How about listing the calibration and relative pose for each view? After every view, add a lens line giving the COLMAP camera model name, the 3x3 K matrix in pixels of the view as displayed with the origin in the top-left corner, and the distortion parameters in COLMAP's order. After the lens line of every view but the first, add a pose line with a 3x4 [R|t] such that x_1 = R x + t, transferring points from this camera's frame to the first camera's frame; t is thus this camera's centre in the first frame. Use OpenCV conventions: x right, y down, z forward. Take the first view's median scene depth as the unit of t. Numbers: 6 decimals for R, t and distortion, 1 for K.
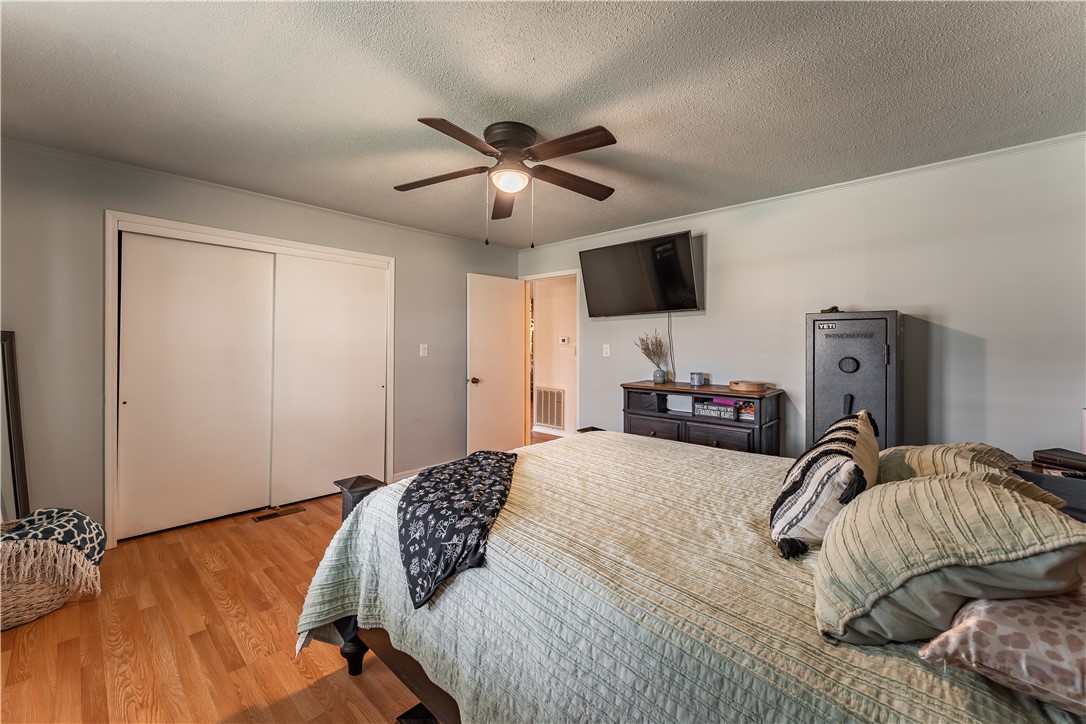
lens RADIAL K [[456.9, 0, 546.4], [0, 456.9, 358.5], [0, 0, 1]] dist [-0.001140, -0.000121]
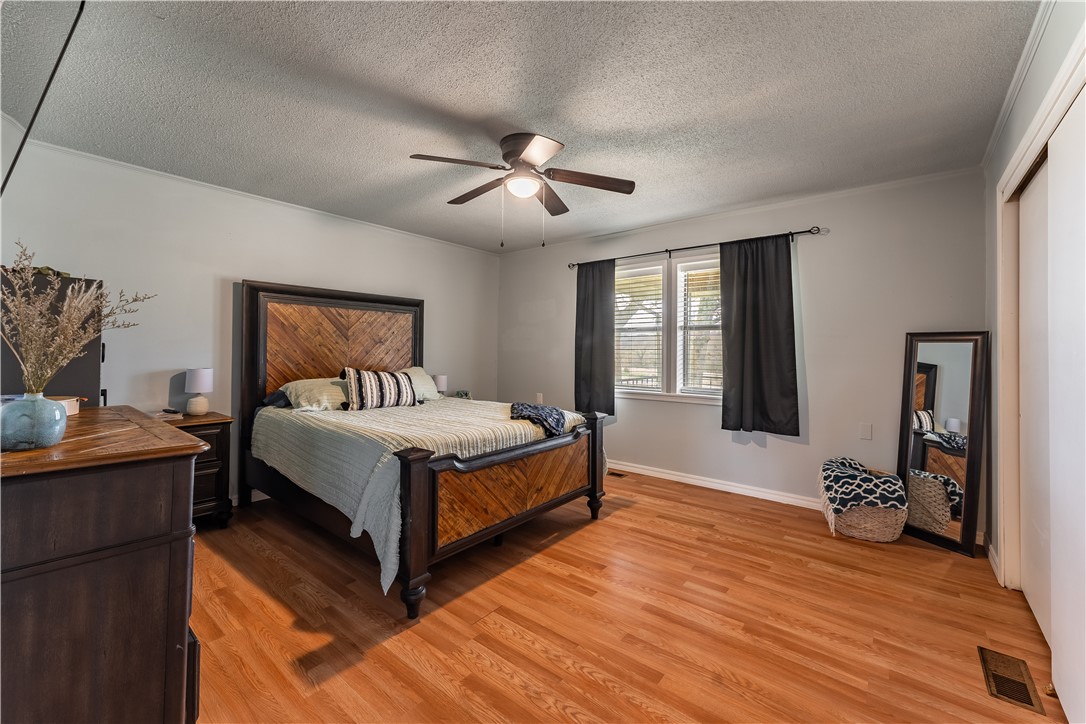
lens RADIAL K [[456.9, 0, 546.4], [0, 456.9, 358.5], [0, 0, 1]] dist [-0.001140, -0.000121]
pose [[-0.999526, 0.004133, -0.030500, -0.121363], [0.003728, 0.999904, 0.013322, -0.008484], [0.030552, 0.013202, -0.999446, 2.320467]]
